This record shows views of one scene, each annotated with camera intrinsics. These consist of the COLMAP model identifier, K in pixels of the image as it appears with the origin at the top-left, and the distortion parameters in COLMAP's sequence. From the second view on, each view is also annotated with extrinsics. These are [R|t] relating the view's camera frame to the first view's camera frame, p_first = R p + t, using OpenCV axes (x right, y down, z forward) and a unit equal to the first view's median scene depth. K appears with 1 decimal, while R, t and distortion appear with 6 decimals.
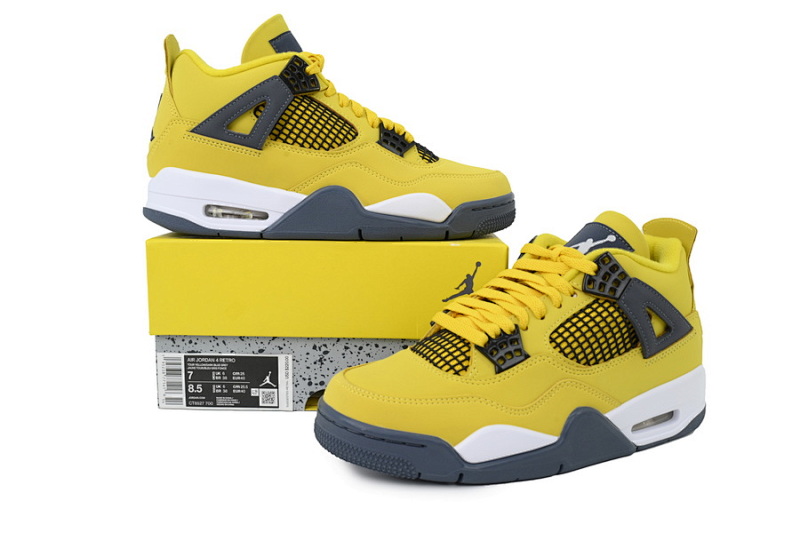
lens RADIAL K [[788.9, 0, 399.6], [0, 788.9, 263.7], [0, 0, 1]] dist [-0.026144, 0.000000]
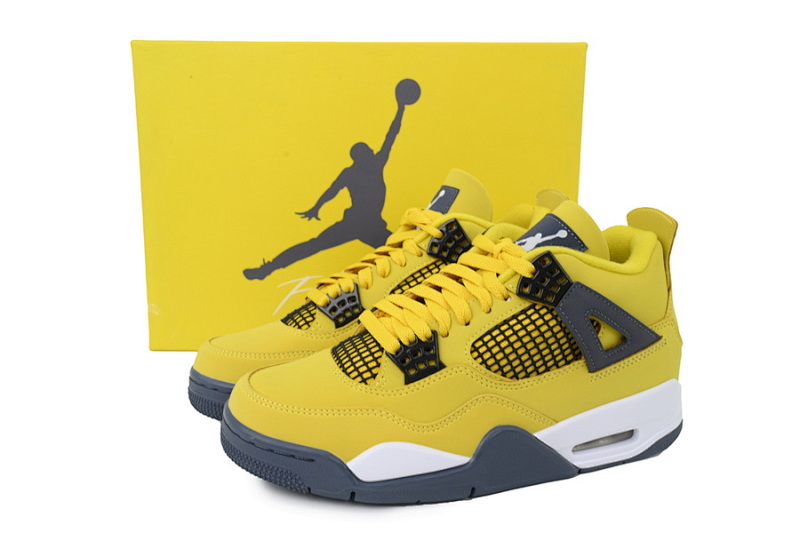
lens RADIAL K [[788.9, 0, 399.3], [0, 788.9, 270.3], [0, 0, 1]] dist [-0.026144, 0.000000]
pose [[0.985761, 0.030595, -0.165348, 0.248288], [-0.018689, 0.997150, 0.073087, -0.055449], [0.167113, -0.068956, 0.983523, 0.105231]]
